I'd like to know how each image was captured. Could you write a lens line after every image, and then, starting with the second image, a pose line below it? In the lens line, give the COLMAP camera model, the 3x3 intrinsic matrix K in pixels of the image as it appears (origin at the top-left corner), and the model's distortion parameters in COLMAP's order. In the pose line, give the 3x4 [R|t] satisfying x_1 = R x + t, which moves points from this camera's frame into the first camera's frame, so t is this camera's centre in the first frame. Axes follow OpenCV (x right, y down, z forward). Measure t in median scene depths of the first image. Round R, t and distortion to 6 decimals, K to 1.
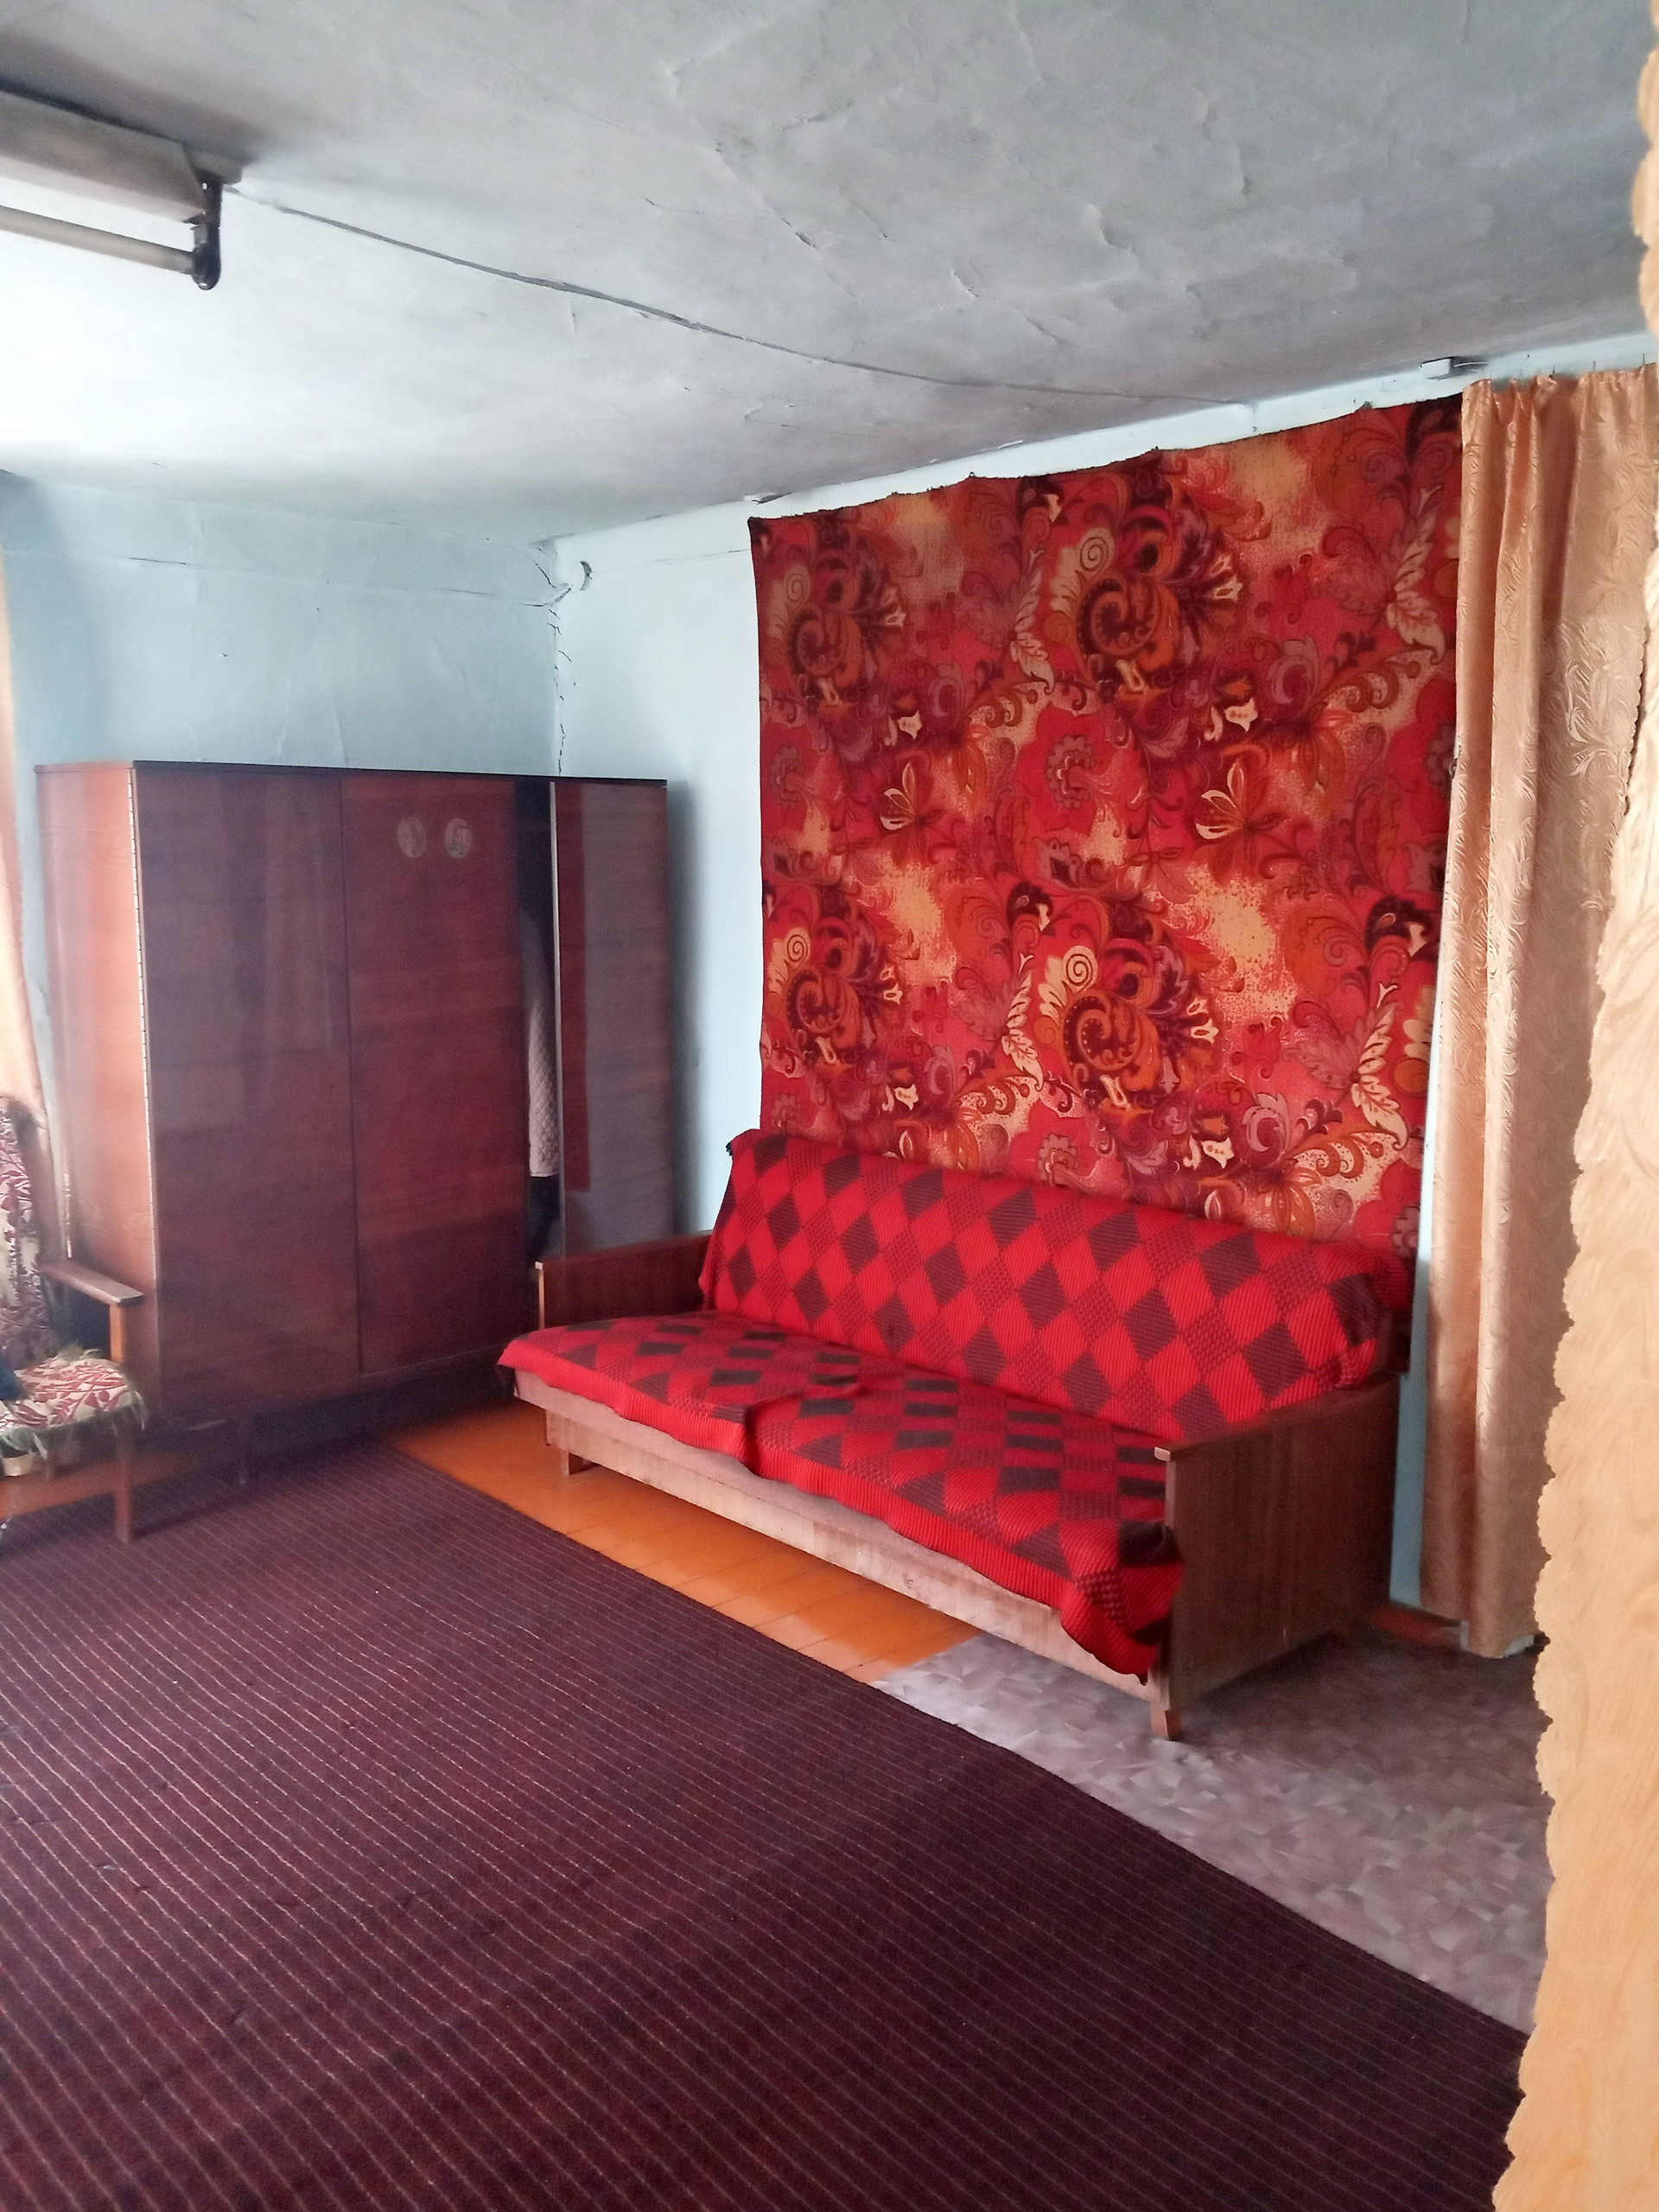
lens RADIAL K [[1789.9, 0, 838.3], [0, 1789.9, 1103.5], [0, 0, 1]] dist [0.098912, -0.117664]
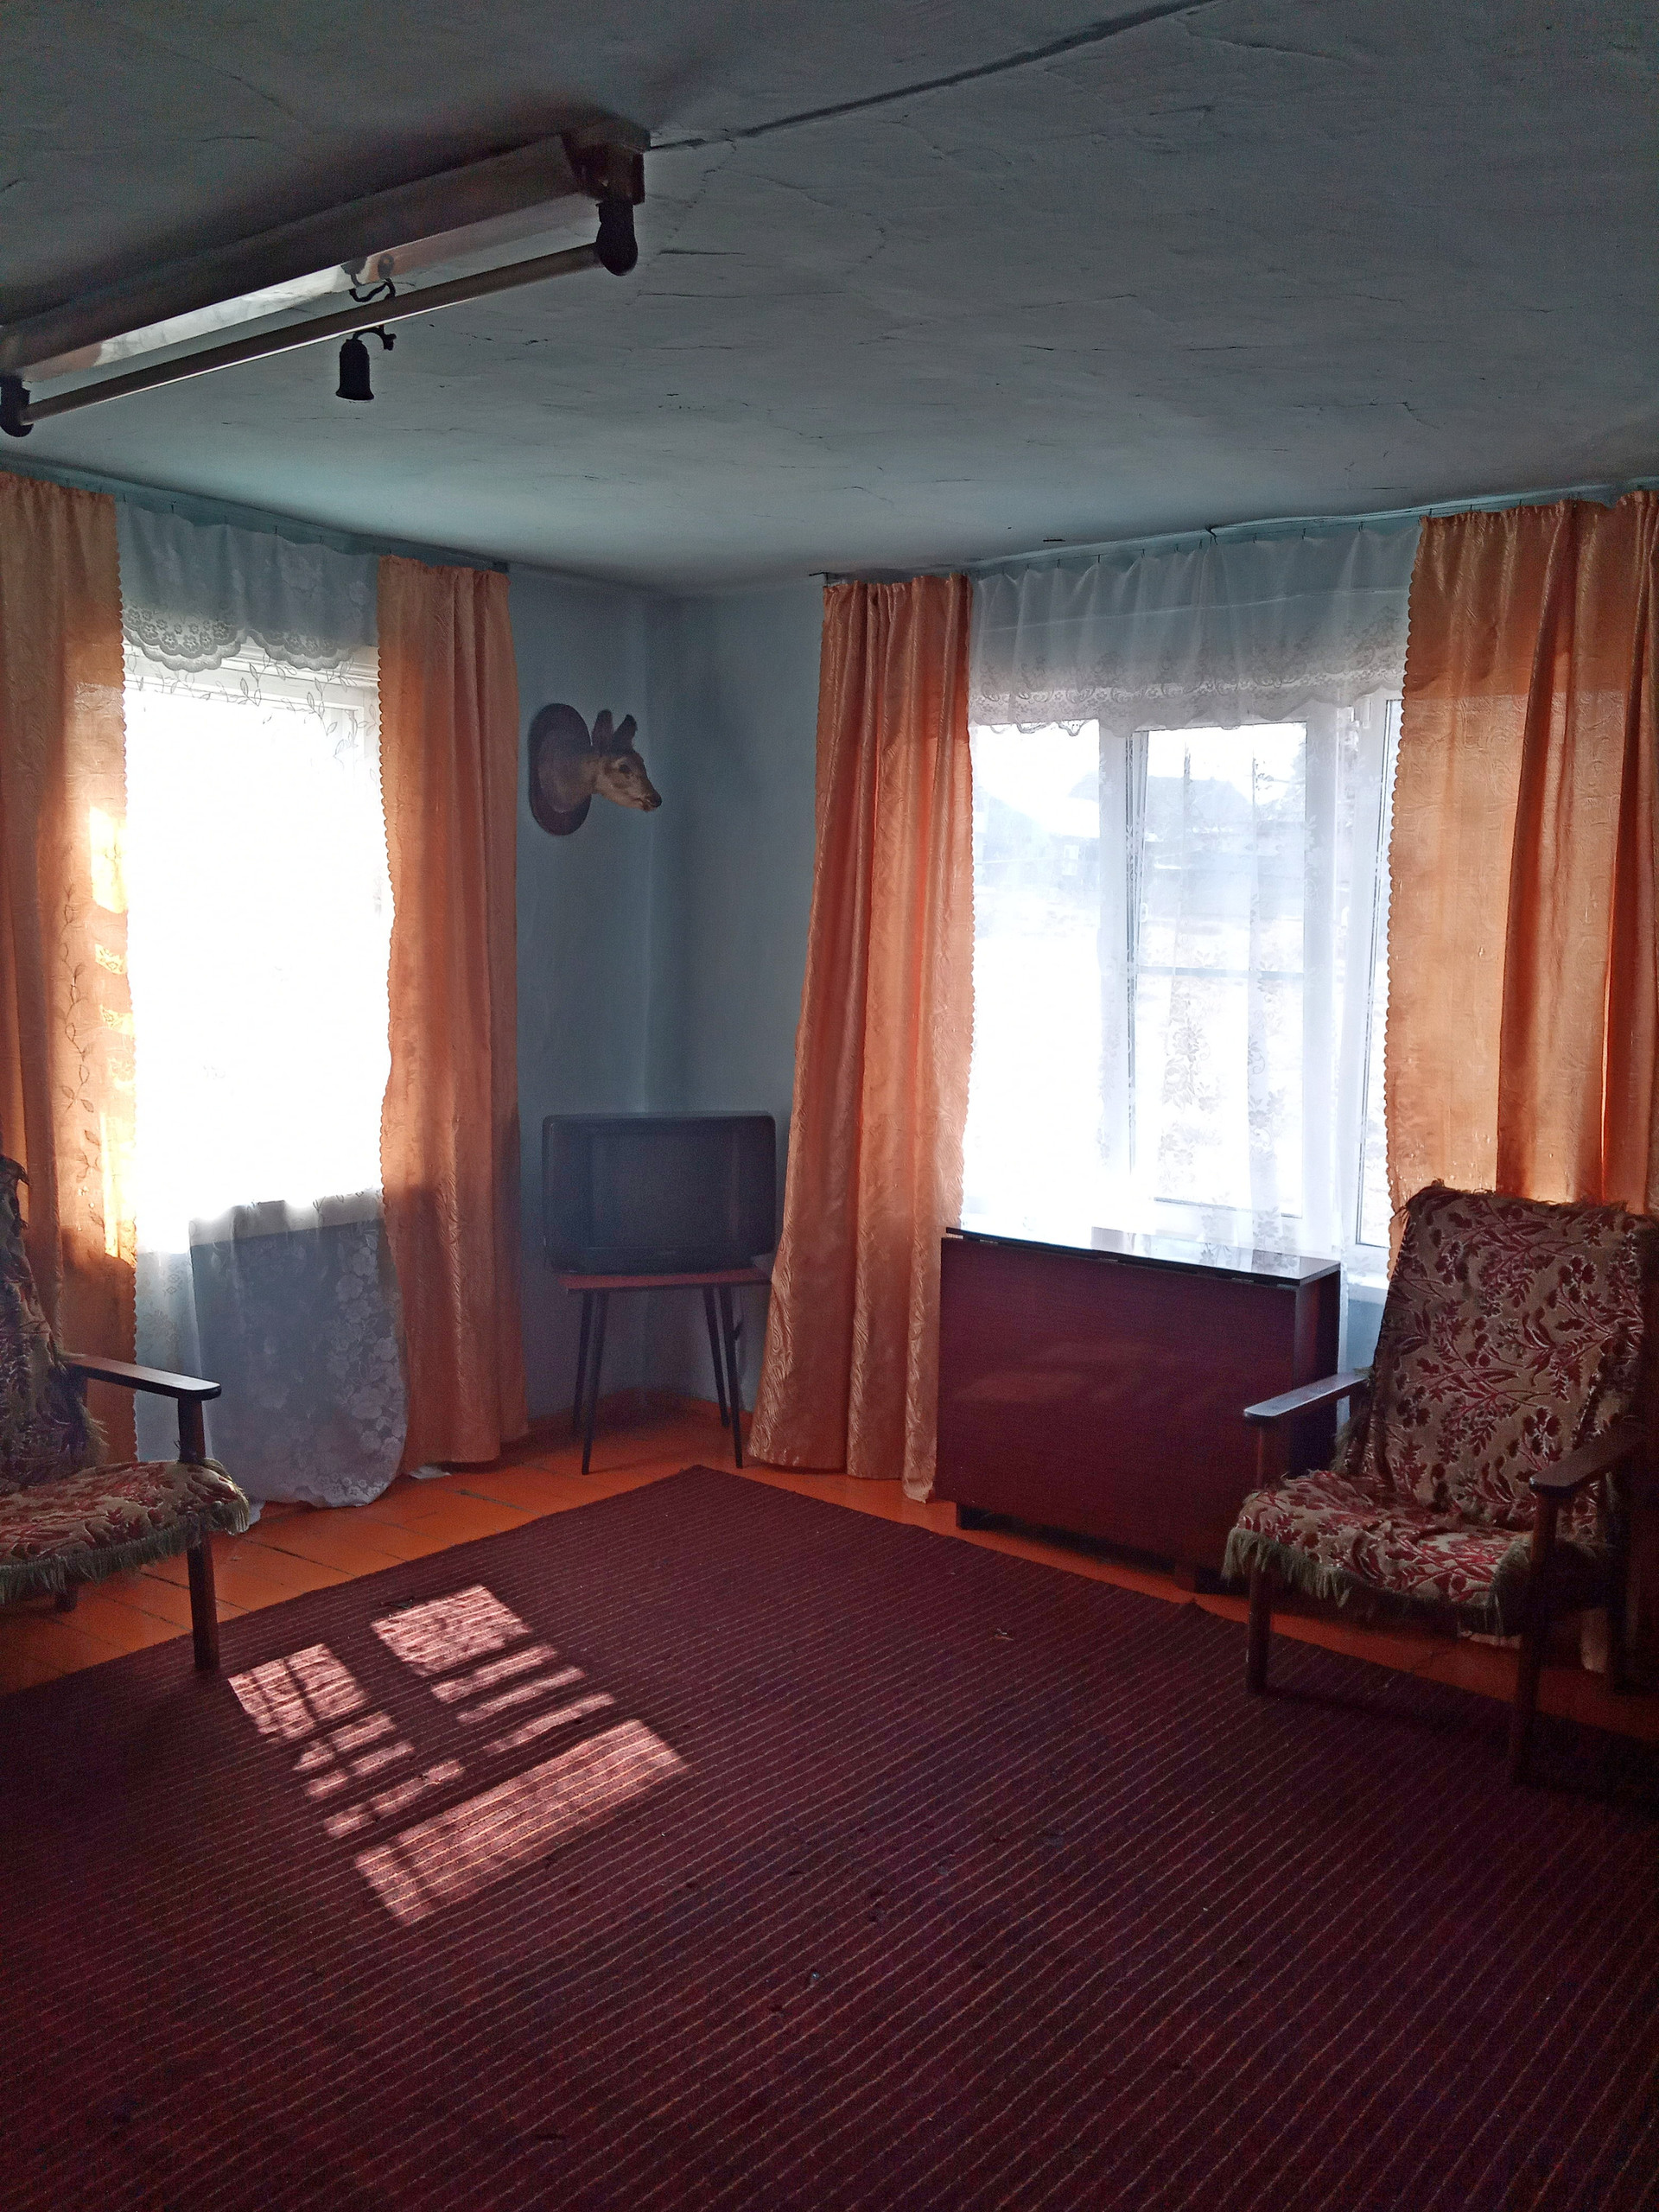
lens RADIAL K [[1789.9, 0, 817.9], [0, 1789.9, 1101.2], [0, 0, 1]] dist [0.098912, -0.117664]
pose [[0.143683, 0.107689, -0.983747, 0.309458], [-0.164528, 0.982827, 0.083558, -0.067215], [0.975851, 0.149848, 0.158934, 0.514174]]
